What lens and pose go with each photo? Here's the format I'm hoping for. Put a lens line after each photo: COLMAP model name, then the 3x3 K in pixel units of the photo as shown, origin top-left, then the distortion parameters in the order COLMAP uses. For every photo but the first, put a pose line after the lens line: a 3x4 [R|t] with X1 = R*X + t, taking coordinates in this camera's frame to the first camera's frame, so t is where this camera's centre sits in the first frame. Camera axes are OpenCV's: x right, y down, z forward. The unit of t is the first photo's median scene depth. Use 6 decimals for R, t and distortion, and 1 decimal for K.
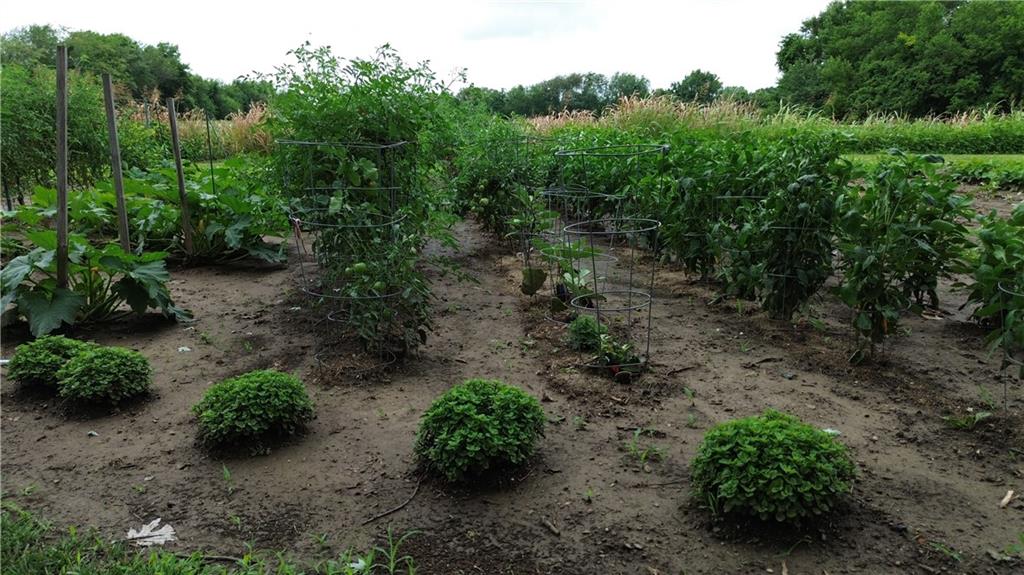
lens RADIAL K [[731.9, 0, 512.0], [0, 731.9, 287.5], [0, 0, 1]] dist [0.083107, -0.083034]
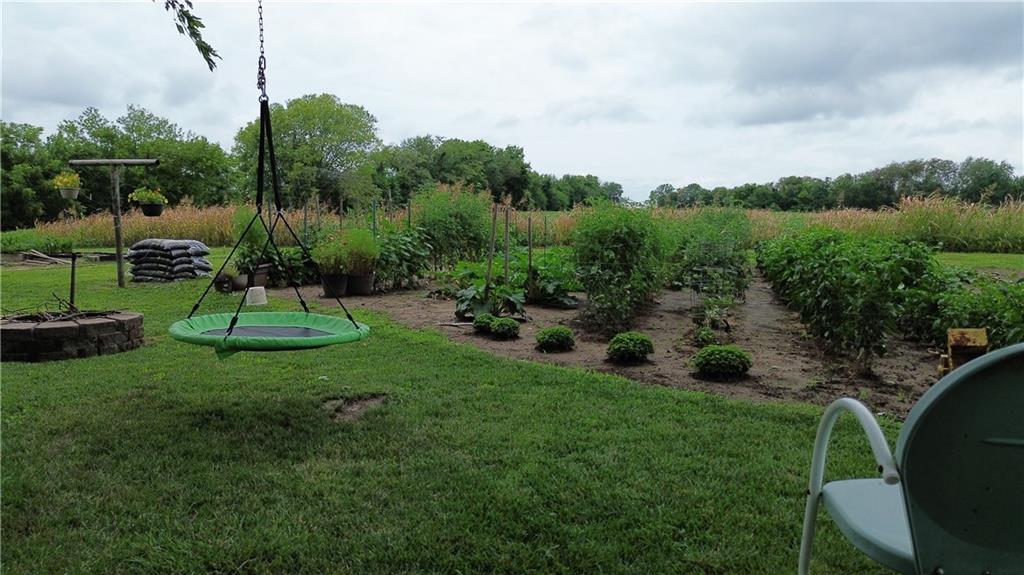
lens RADIAL K [[775.7, 0, 512.0], [0, 775.7, 287.5], [0, 0, 1]] dist [-0.006714, -0.001981]
pose [[0.915437, 0.047517, -0.399647, 0.035936], [-0.094685, 0.990561, -0.099112, 0.015084], [0.391166, 0.128571, 0.911295, -0.095236]]
